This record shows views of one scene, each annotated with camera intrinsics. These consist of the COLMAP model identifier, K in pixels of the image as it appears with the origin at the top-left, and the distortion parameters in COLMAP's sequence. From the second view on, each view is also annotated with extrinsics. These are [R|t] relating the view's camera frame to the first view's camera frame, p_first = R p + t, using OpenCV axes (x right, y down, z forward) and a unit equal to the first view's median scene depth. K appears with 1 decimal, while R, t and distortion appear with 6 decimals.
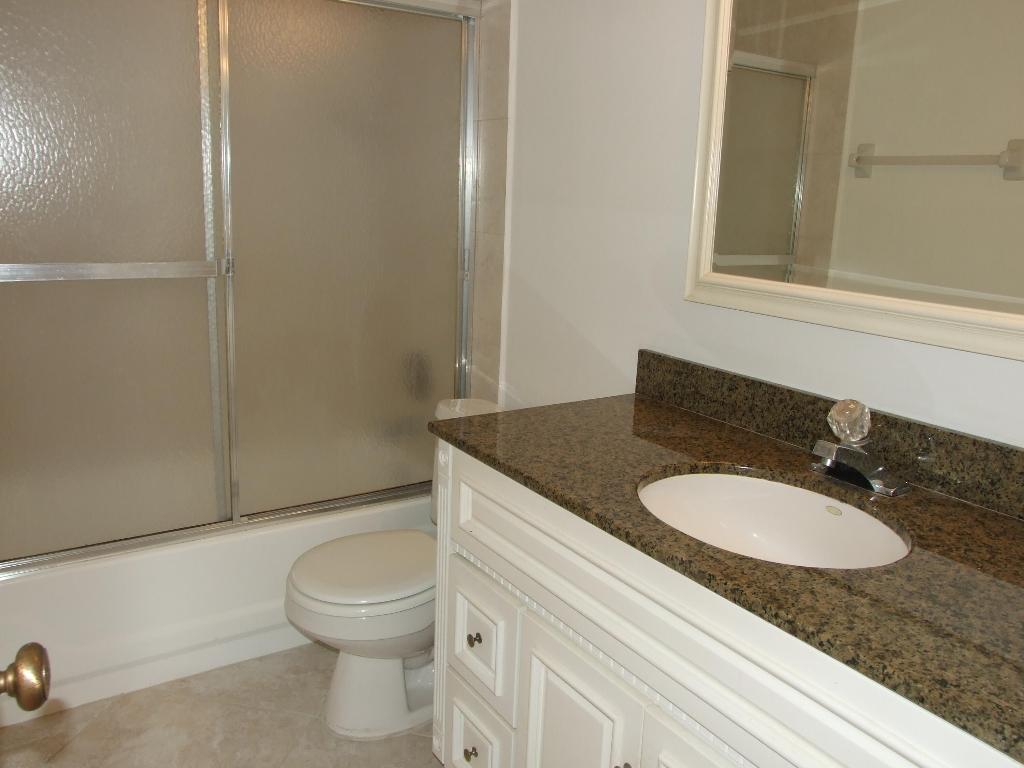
lens RADIAL K [[818.6, 0, 517.9], [0, 818.6, 381.7], [0, 0, 1]] dist [-0.070117, 0.071204]
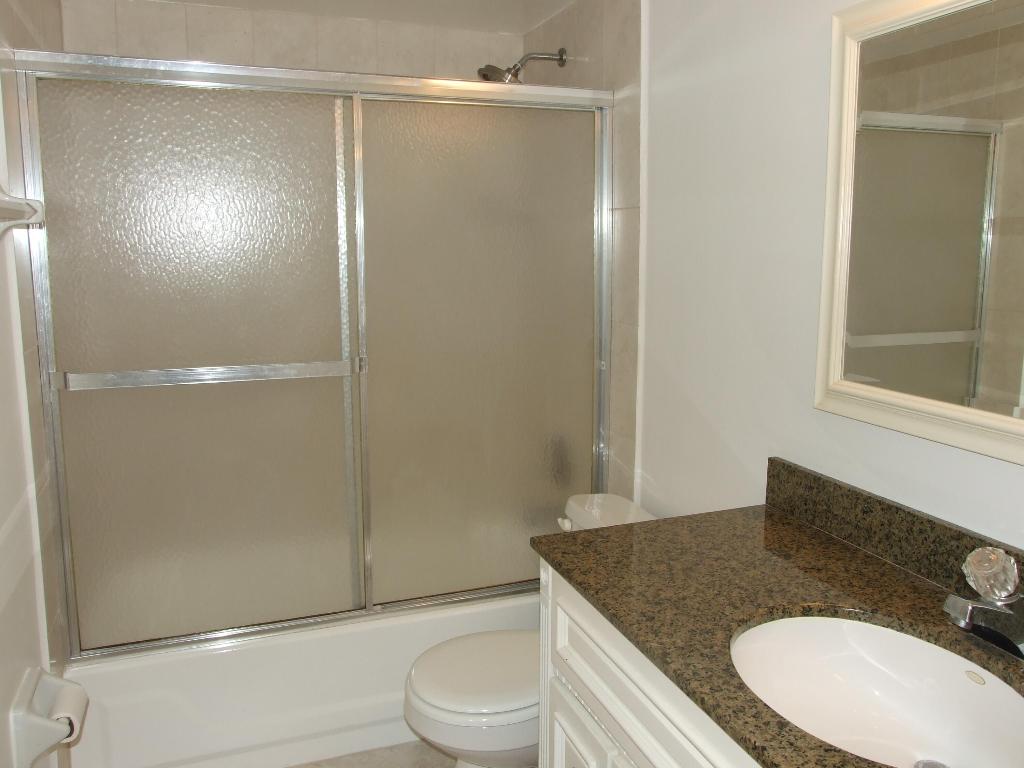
lens RADIAL K [[818.6, 0, 511.7], [0, 818.6, 388.2], [0, 0, 1]] dist [-0.070117, 0.071204]
pose [[0.971387, -0.001312, -0.237498, 0.103397], [-0.012796, 0.998243, -0.057849, -0.074062], [0.237157, 0.059233, 0.969664, 0.049029]]
